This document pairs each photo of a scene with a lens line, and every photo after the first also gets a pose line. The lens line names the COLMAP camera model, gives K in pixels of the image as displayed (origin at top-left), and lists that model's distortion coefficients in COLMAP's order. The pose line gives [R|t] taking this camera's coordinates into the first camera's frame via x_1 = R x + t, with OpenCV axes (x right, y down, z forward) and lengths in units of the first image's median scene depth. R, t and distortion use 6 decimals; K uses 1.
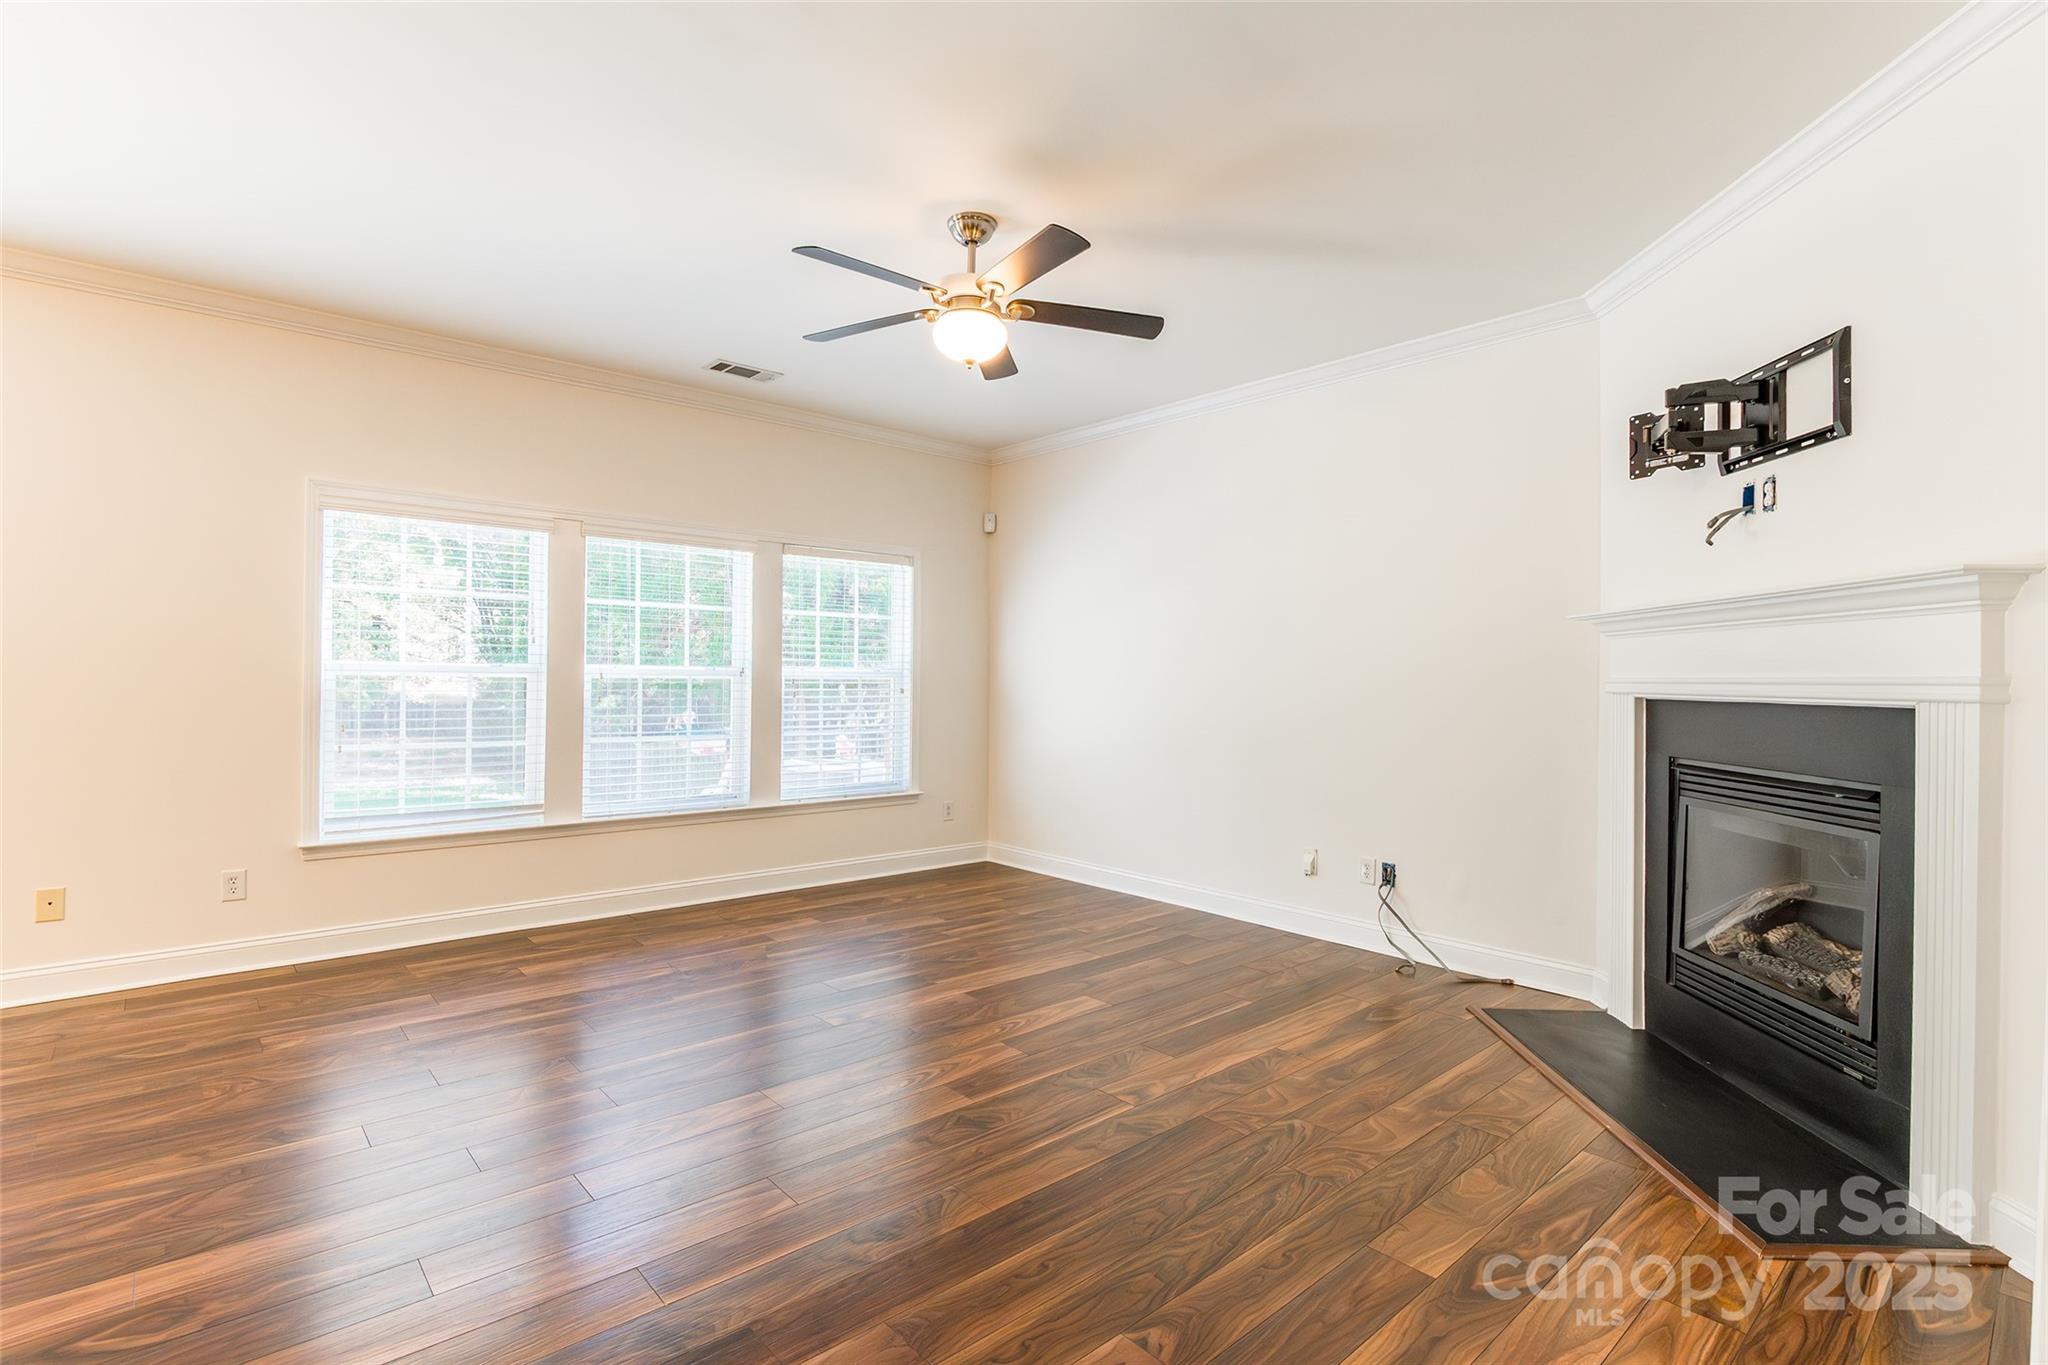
lens RADIAL K [[959.8, 0, 1019.9], [0, 959.8, 686.5], [0, 0, 1]] dist [0.001090, -0.007298]
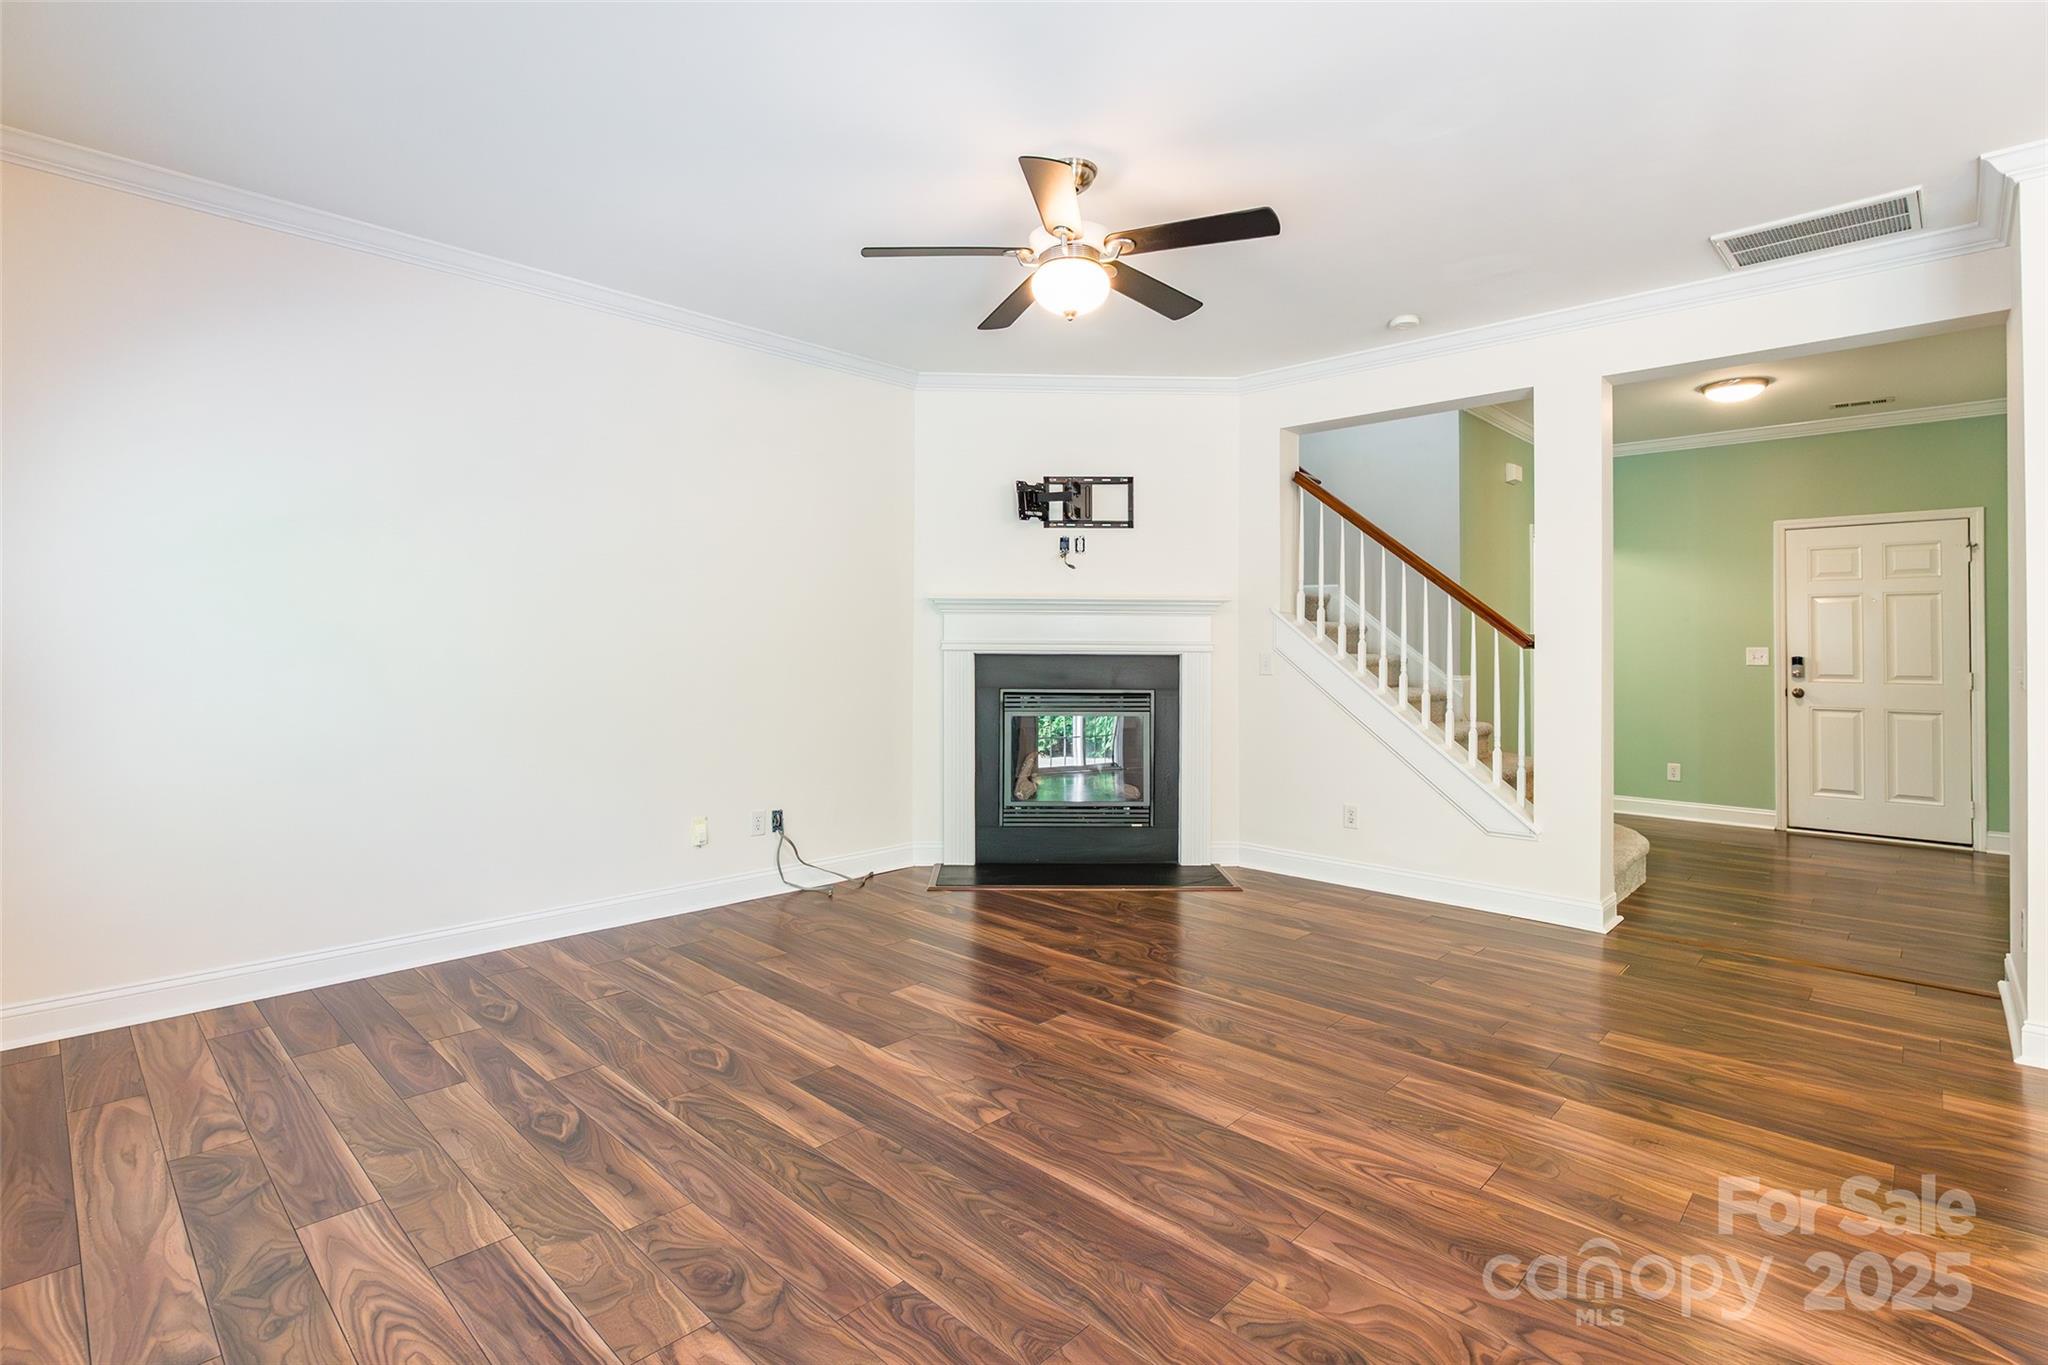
lens RADIAL K [[965.6, 0, 1021.2], [0, 965.6, 647.0], [0, 0, 1]] dist [-0.003236, -0.000854]
pose [[-0.078096, -0.012814, 0.996863, -1.063586], [0.000222, 0.999917, 0.012871, -0.021046], [-0.996946, 0.001227, -0.078087, 1.189516]]
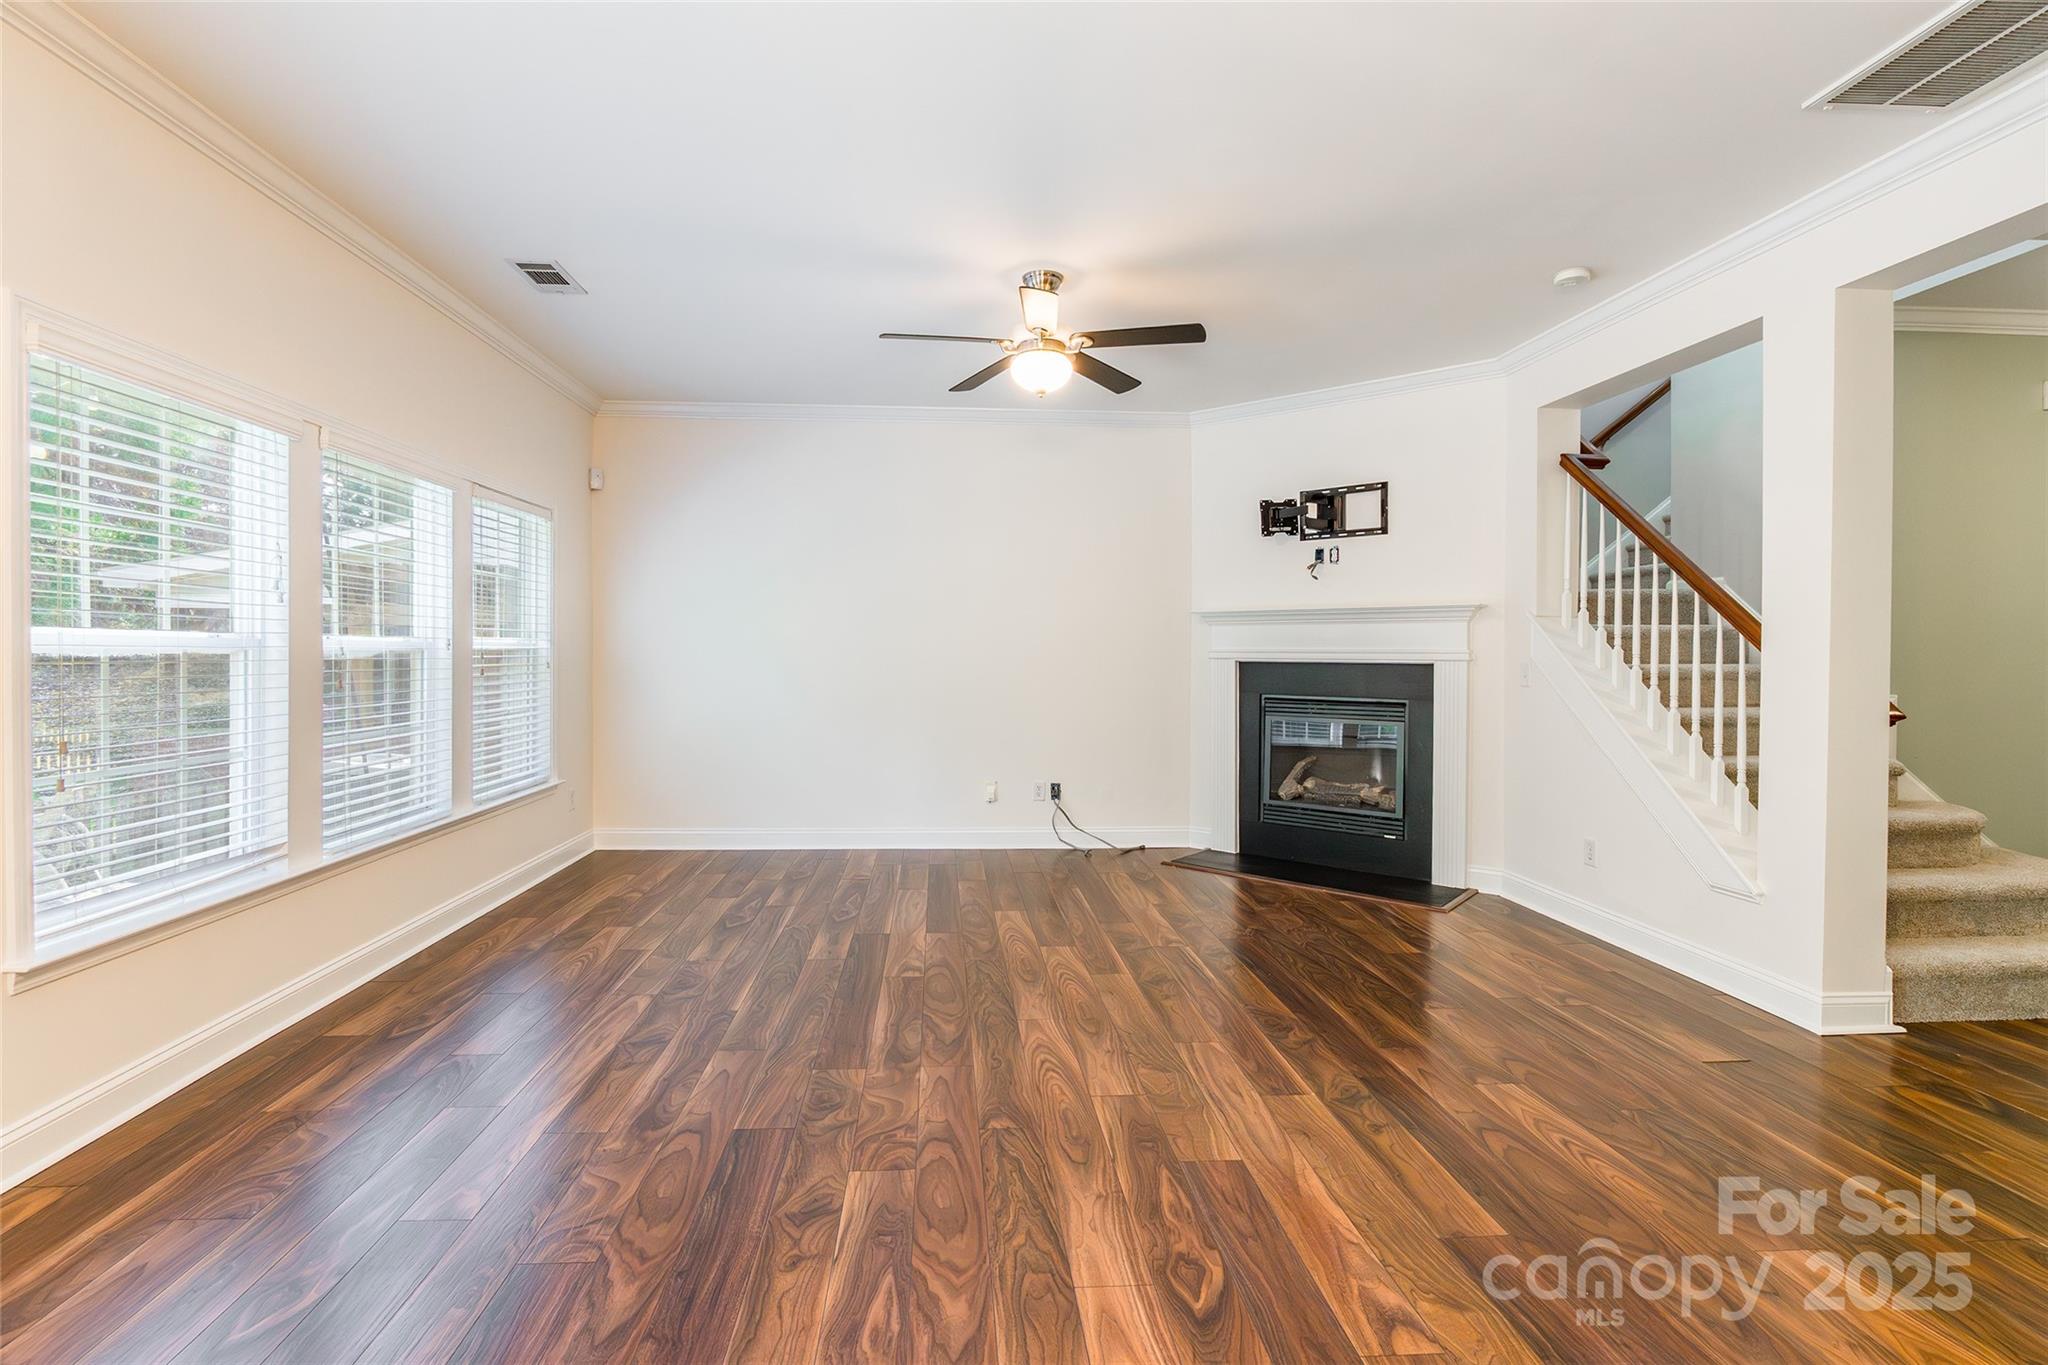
lens RADIAL K [[961.5, 0, 991.8], [0, 961.5, 670.4], [0, 0, 1]] dist [-0.001083, 0.000335]
pose [[0.623174, -0.022223, 0.781767, -1.111697], [0.007384, 0.999719, 0.022532, -0.015001], [-0.782048, -0.008269, 0.623163, 0.303974]]
